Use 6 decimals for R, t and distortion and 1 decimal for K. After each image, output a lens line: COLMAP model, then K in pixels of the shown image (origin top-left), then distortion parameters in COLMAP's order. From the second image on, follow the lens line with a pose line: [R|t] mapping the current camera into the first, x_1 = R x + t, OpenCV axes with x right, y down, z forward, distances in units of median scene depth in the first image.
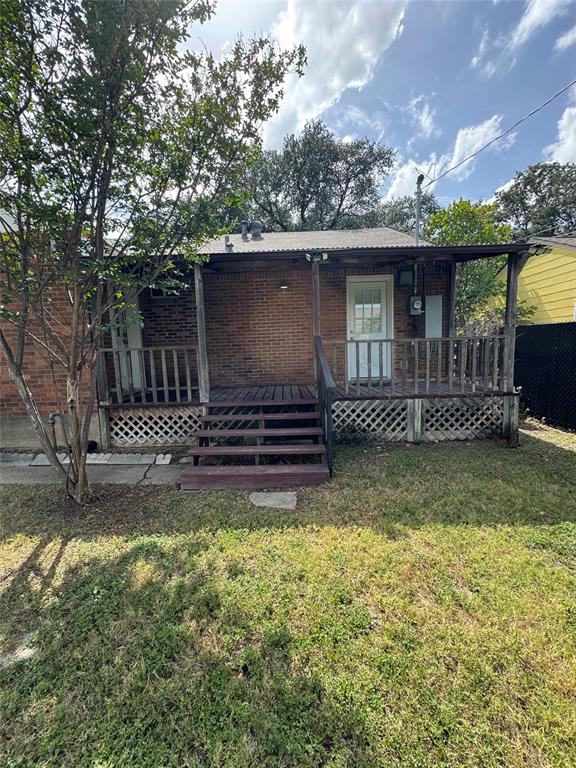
lens RADIAL K [[313.0, 0, 287.1], [0, 313.0, 386.8], [0, 0, 1]] dist [0.015411, -0.000339]
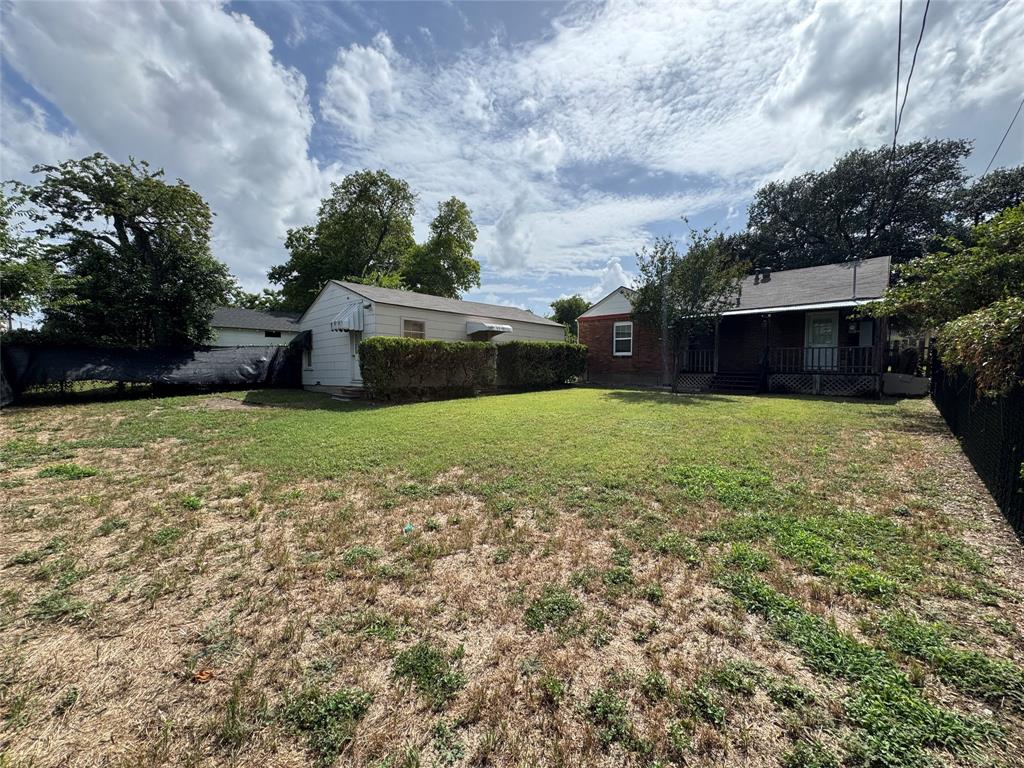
lens RADIAL K [[417.4, 0, 511.9], [0, 417.4, 383.8], [0, 0, 1]] dist [0.015411, -0.000339]
pose [[0.737482, 0.066312, -0.672104, 0.602961], [-0.093942, 0.995566, -0.004855, 0.234841], [0.668802, 0.066719, 0.740441, -1.951383]]
